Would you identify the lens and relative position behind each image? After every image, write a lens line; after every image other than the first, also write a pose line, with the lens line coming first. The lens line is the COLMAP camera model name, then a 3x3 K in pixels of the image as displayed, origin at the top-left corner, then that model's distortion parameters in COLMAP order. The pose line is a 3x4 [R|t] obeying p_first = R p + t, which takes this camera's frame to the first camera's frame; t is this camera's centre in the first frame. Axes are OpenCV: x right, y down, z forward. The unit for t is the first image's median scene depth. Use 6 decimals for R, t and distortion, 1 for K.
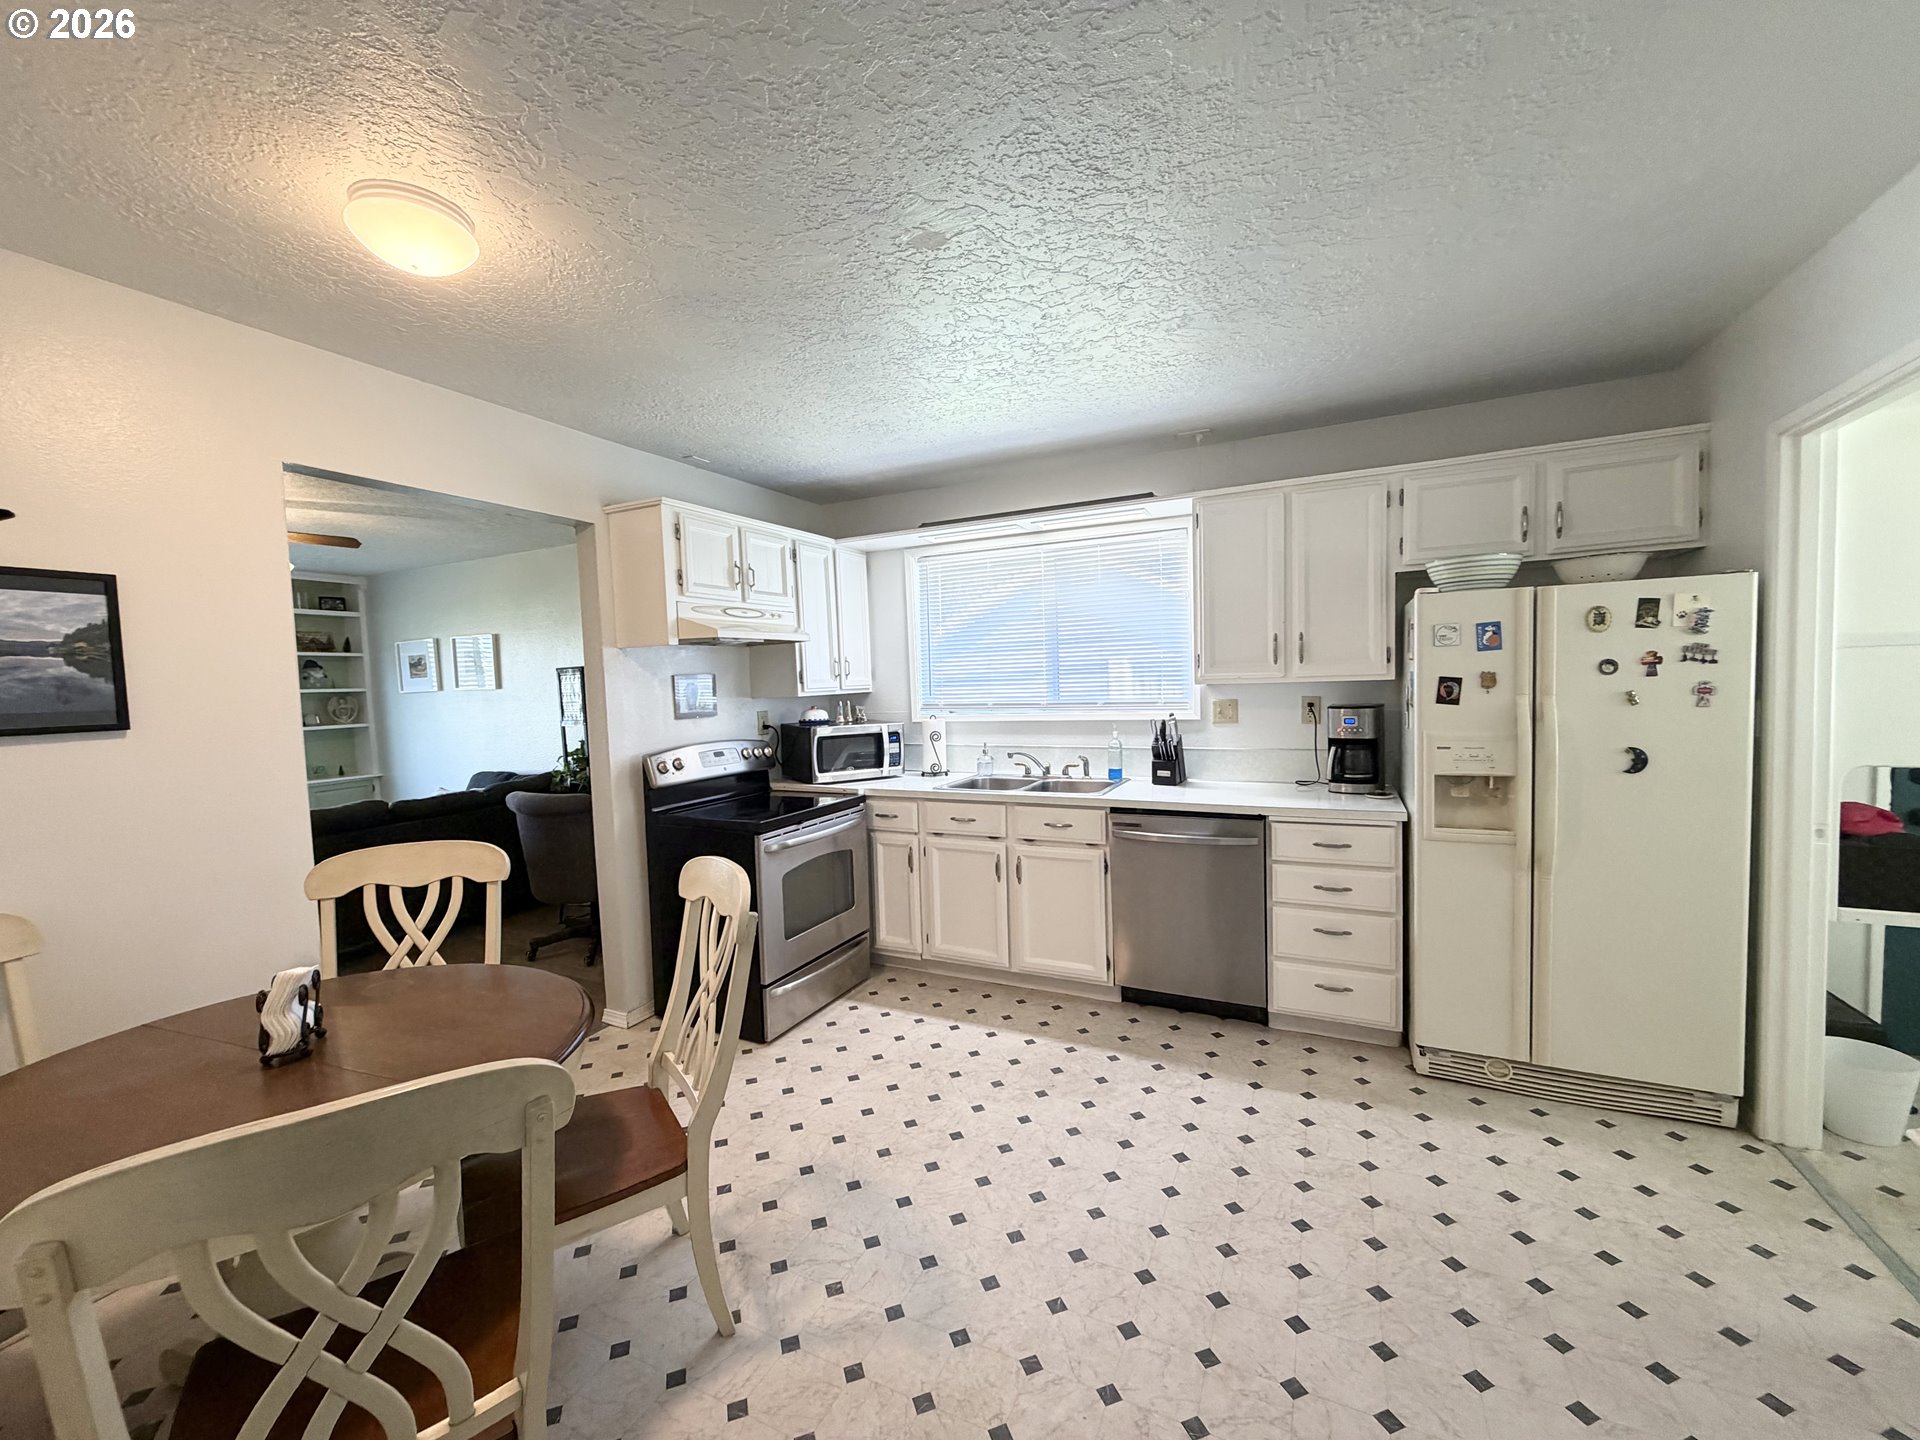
lens RADIAL K [[772.3, 0, 962.5], [0, 772.3, 727.4], [0, 0, 1]] dist [0.001640, -0.000383]
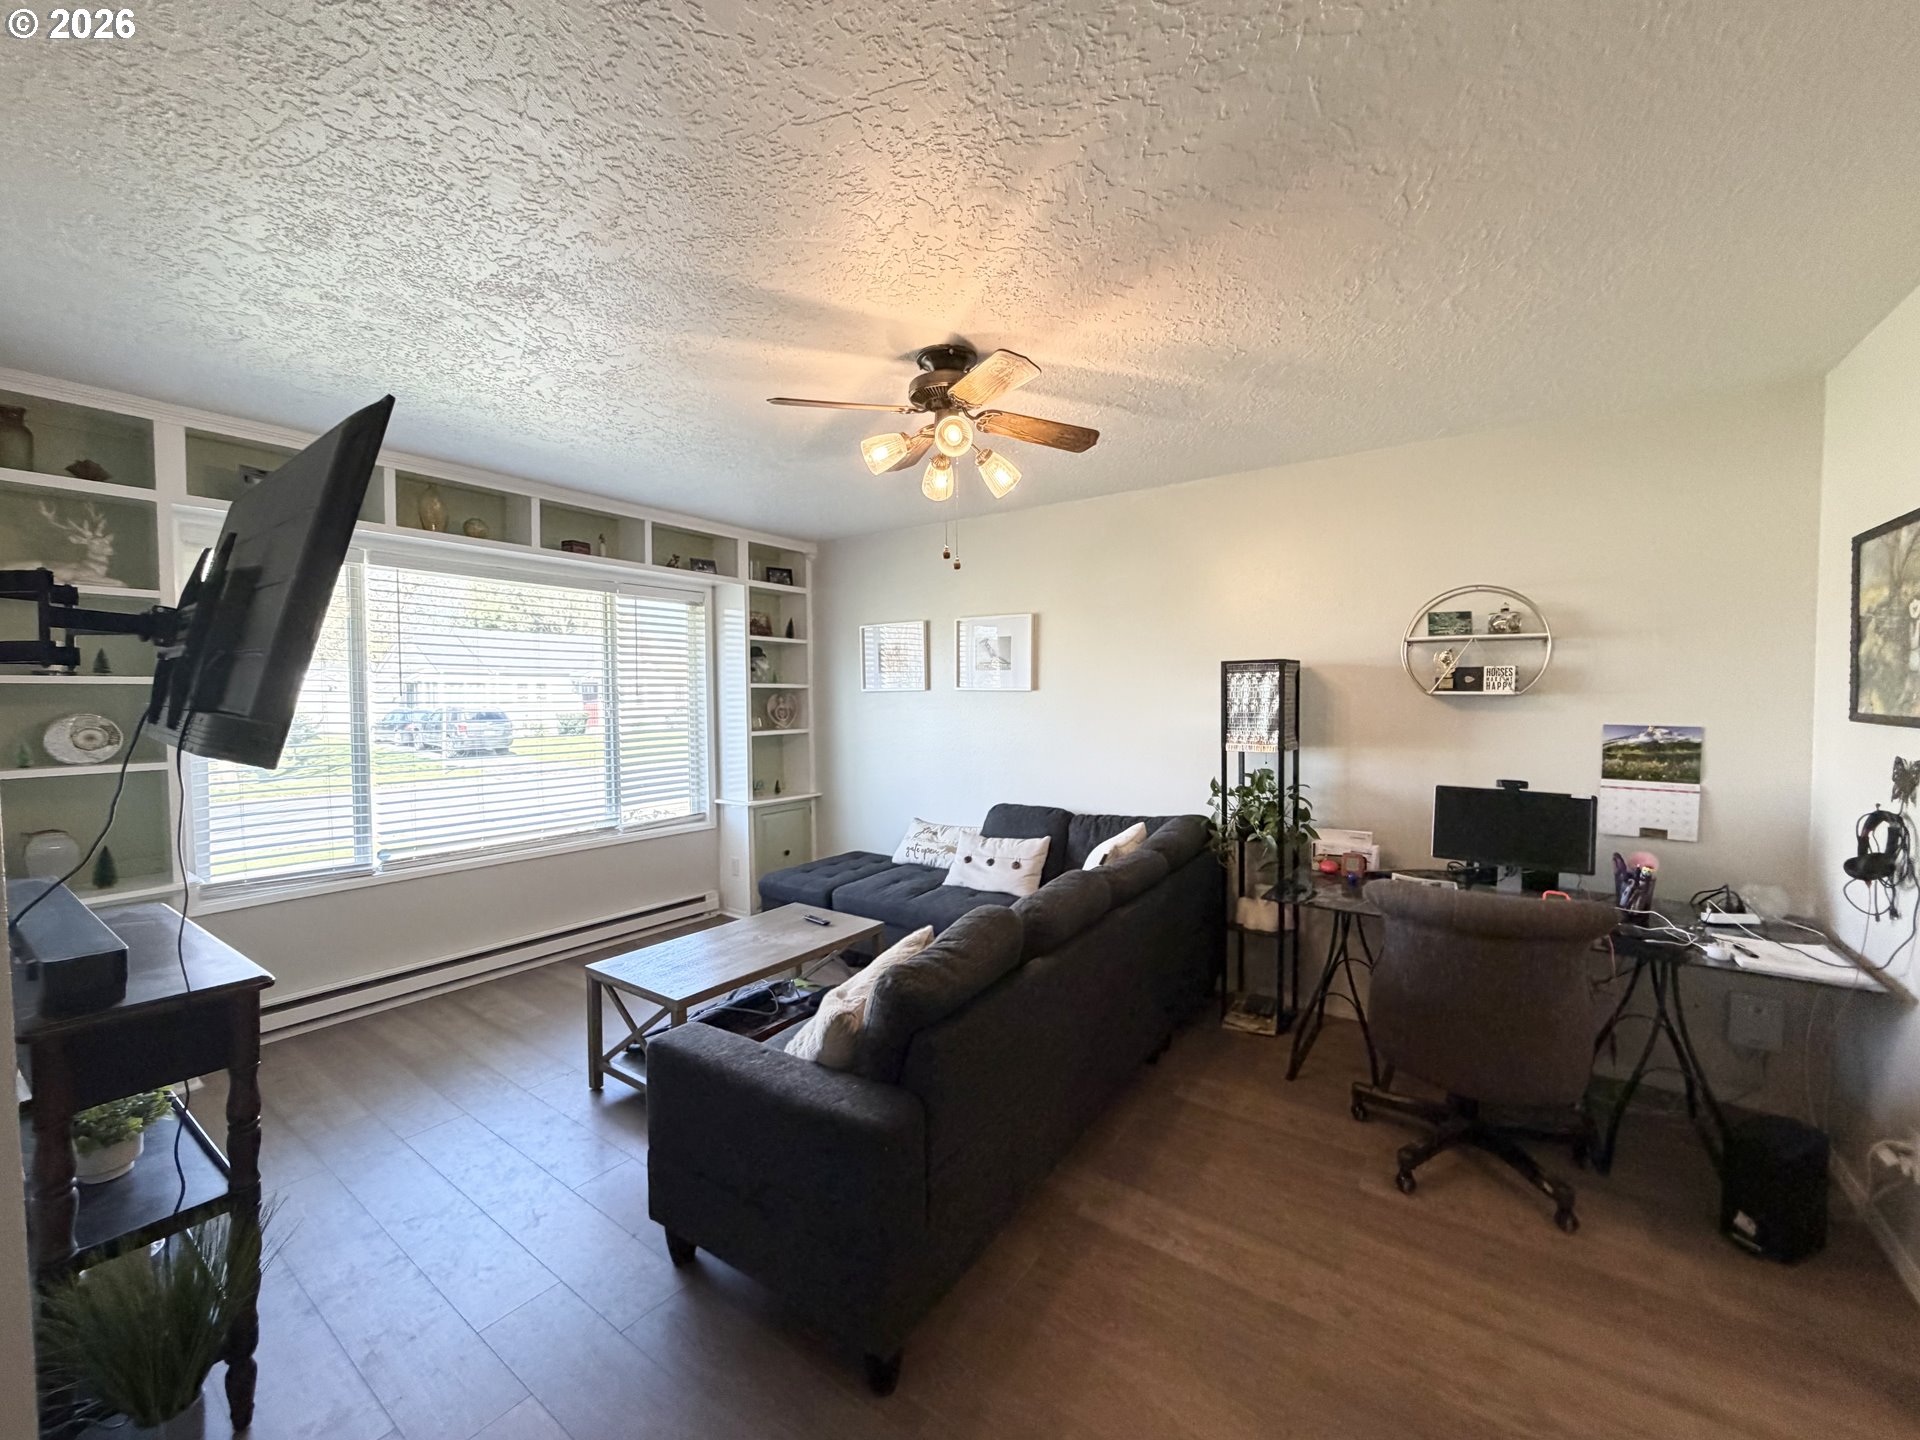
lens RADIAL K [[772.3, 0, 958.3], [0, 772.3, 718.2], [0, 0, 1]] dist [0.001640, -0.000383]
pose [[0.986647, 0.033622, -0.159363, -0.903186], [-0.037284, 0.999104, -0.020043, -0.010236], [0.158546, 0.025717, 0.987017, 0.451524]]
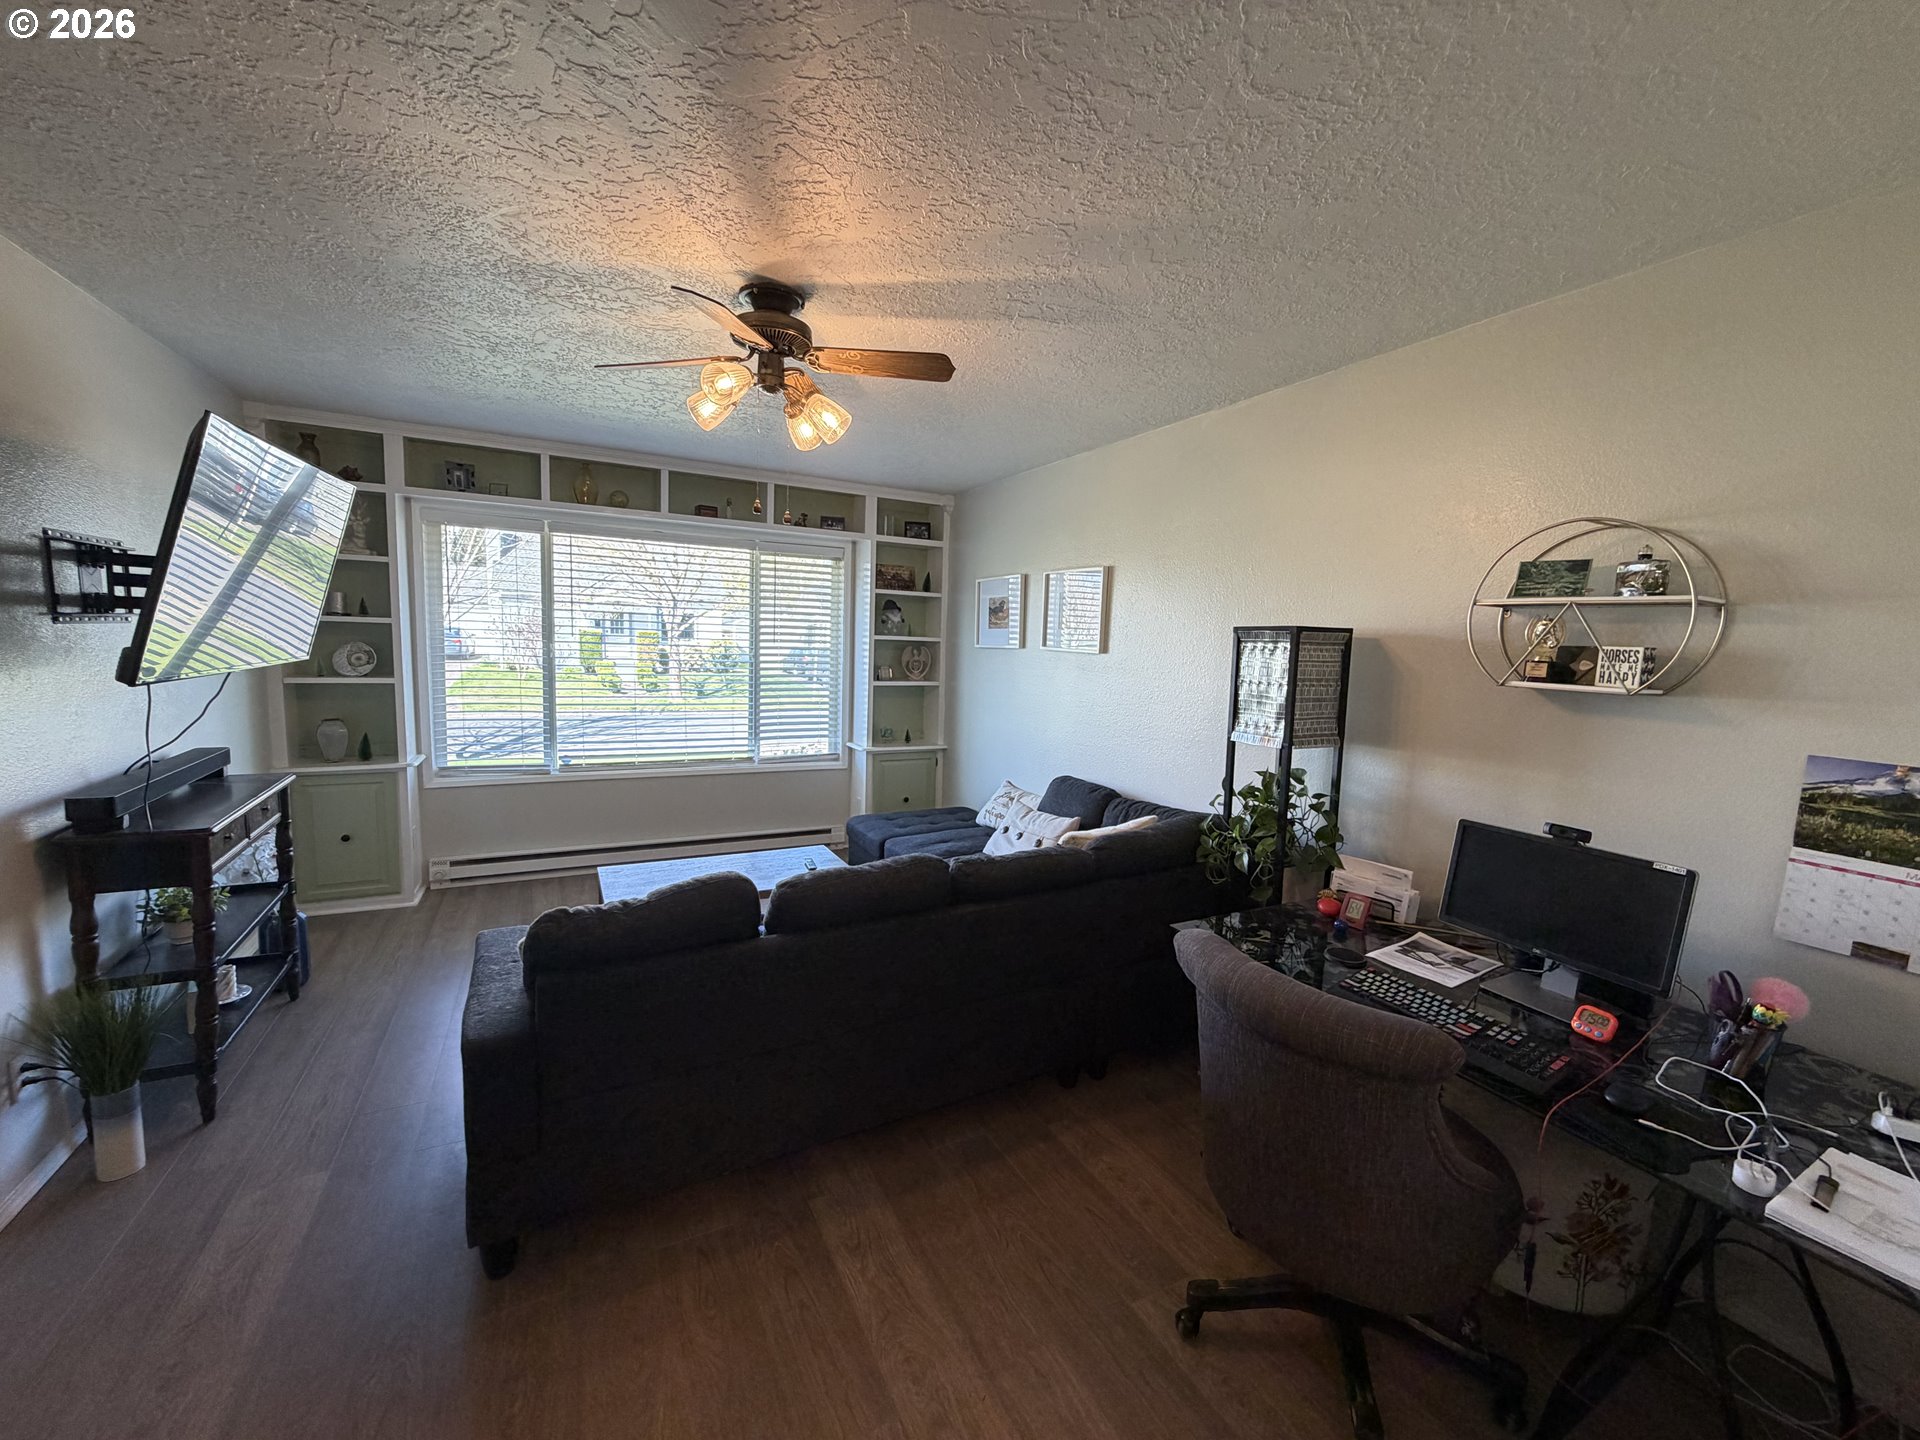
lens RADIAL K [[772.3, 0, 958.6], [0, 772.3, 719.2], [0, 0, 1]] dist [0.001640, -0.000383]
pose [[0.801665, 0.120419, -0.585519, -0.512708], [-0.094060, 0.992709, 0.075380, -0.052718], [0.590327, -0.005355, 0.807146, 0.671768]]
